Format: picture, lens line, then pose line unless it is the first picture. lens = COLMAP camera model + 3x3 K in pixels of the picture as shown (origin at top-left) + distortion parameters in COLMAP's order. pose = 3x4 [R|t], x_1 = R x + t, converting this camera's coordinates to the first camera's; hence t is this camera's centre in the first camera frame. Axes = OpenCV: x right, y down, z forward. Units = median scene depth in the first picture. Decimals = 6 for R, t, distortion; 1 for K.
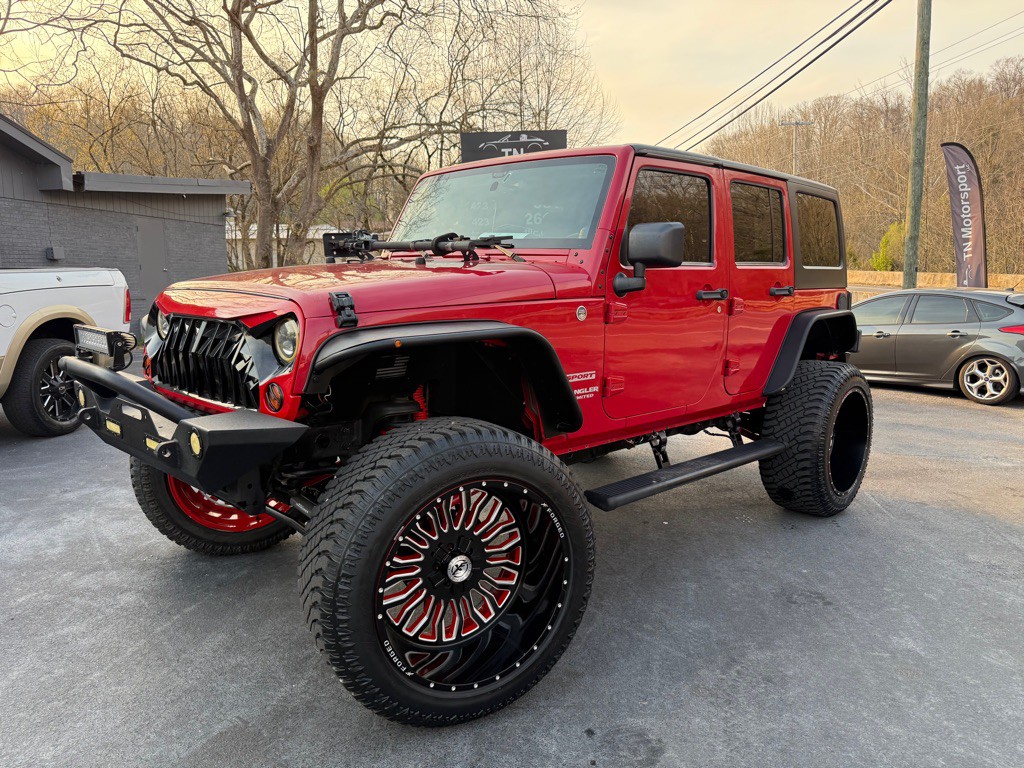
lens RADIAL K [[727.0, 0, 517.2], [0, 727.0, 378.7], [0, 0, 1]] dist [0.028609, -0.040358]
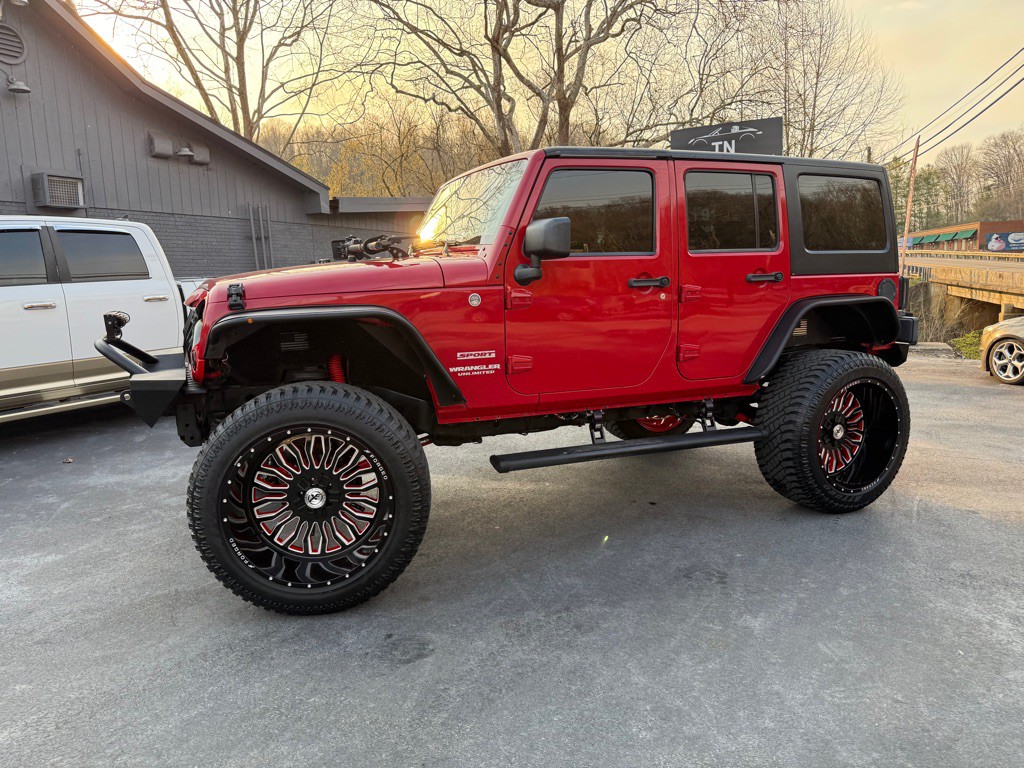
lens RADIAL K [[727.0, 0, 517.4], [0, 727.0, 383.7], [0, 0, 1]] dist [0.028609, -0.040358]
pose [[0.931087, 0.025634, -0.363895, 0.526292], [-0.024077, 0.999671, 0.008814, 0.029057], [0.364001, 0.000555, 0.931398, -0.050262]]
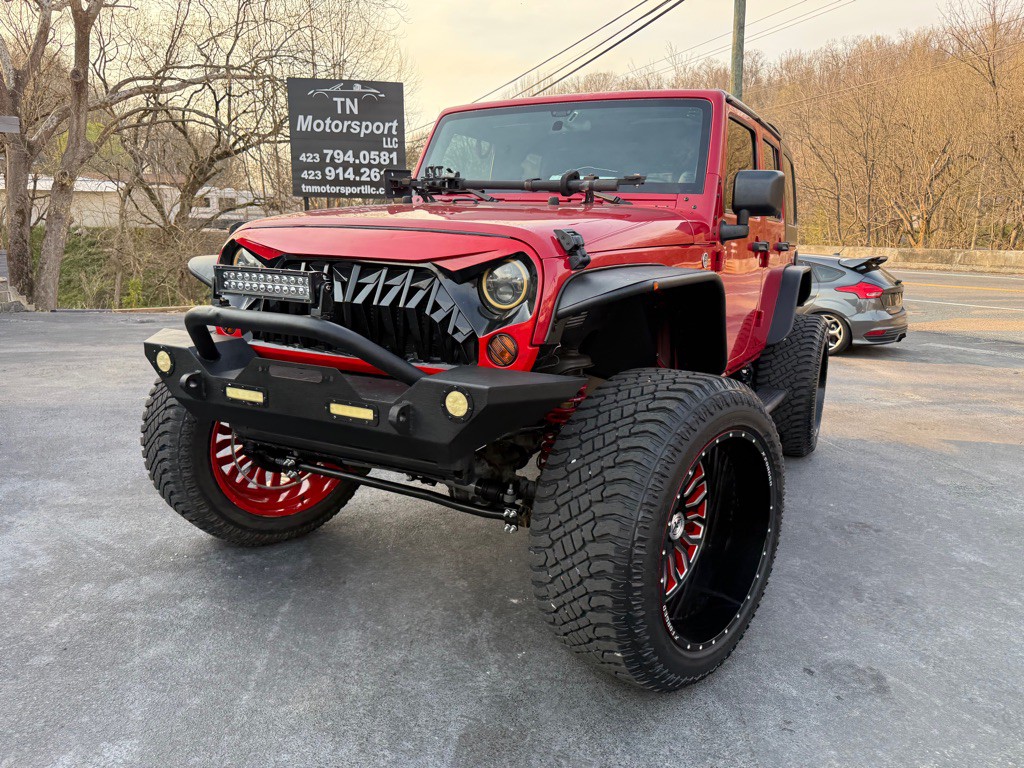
lens RADIAL K [[727.0, 0, 517.5], [0, 727.0, 383.7], [0, 0, 1]] dist [0.028609, -0.040358]
pose [[0.957833, -0.039024, 0.284665, -0.399091], [0.024133, 0.998160, 0.055633, 0.013044], [-0.286312, -0.046417, 0.957012, 0.114797]]
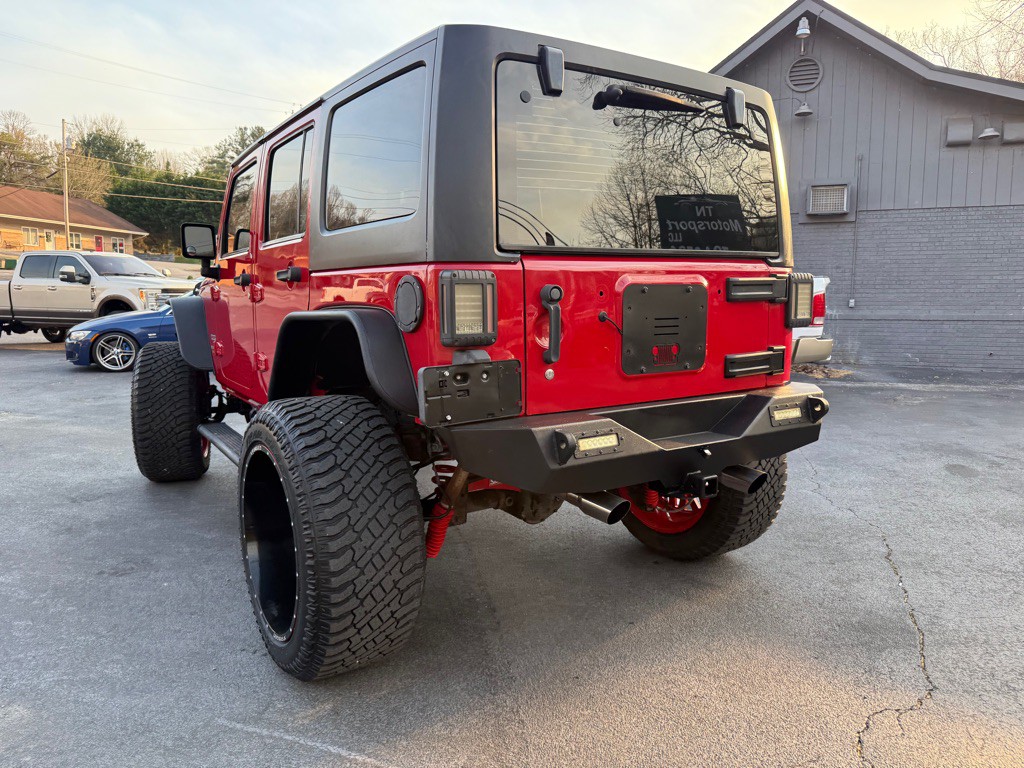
lens RADIAL K [[727.0, 0, 516.6], [0, 727.0, 389.4], [0, 0, 1]] dist [0.028609, -0.040358]
pose [[-0.212203, 0.115794, -0.970341, 1.290222], [-0.136766, 0.979663, 0.146816, -0.185315], [0.967608, 0.163864, -0.192051, 1.742540]]
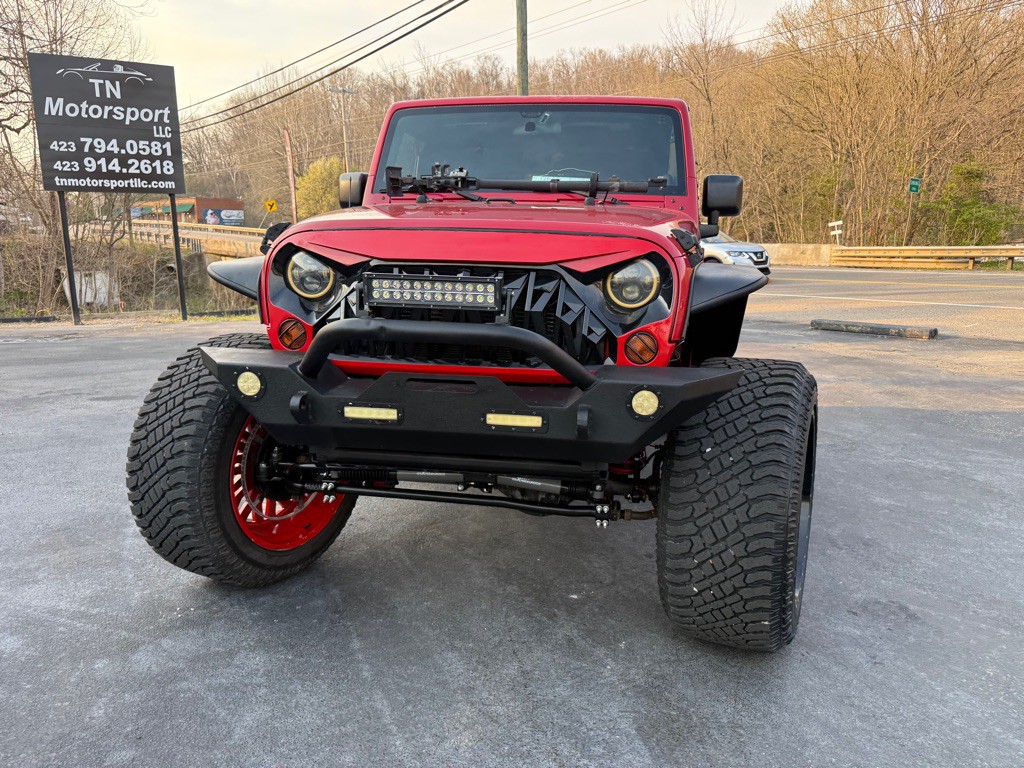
lens RADIAL K [[727.0, 0, 516.6], [0, 727.0, 380.7], [0, 0, 1]] dist [0.028609, -0.040358]
pose [[0.816384, -0.103312, 0.568194, -0.684428], [0.076004, 0.994532, 0.071627, -0.007011], [-0.572486, -0.015290, 0.819772, 0.252675]]
